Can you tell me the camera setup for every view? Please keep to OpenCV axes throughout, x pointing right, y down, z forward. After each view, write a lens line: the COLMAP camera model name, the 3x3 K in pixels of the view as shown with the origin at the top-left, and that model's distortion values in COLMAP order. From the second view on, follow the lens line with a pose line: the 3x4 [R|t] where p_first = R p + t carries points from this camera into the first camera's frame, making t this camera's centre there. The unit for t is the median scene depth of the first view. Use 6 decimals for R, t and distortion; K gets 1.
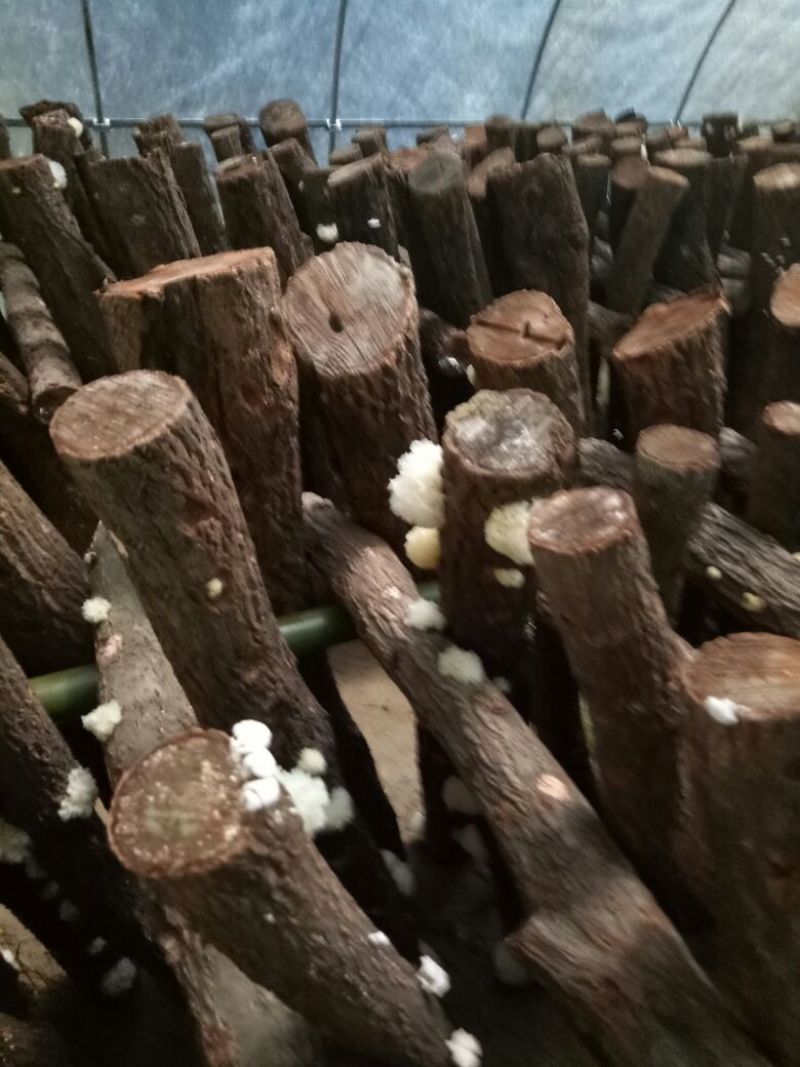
lens RADIAL K [[838.8, 0, 400.0], [0, 838.8, 533.5], [0, 0, 1]] dist [-0.002217, -0.037221]
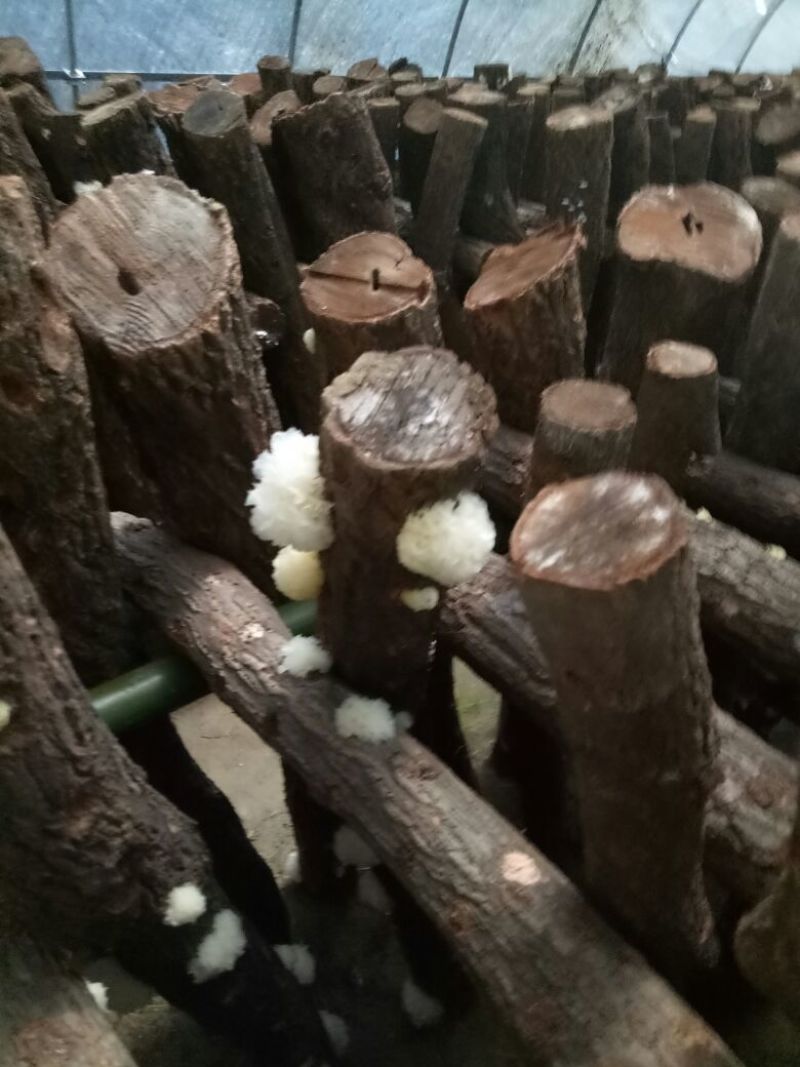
lens RADIAL K [[805.6, 0, 400.7], [0, 805.6, 515.0], [0, 0, 1]] dist [0.003531, 0.000413]
pose [[0.960487, -0.130782, 0.245686, -0.048673], [0.128239, 0.991392, 0.026395, -0.038504], [-0.247023, 0.006154, 0.968990, 0.267823]]
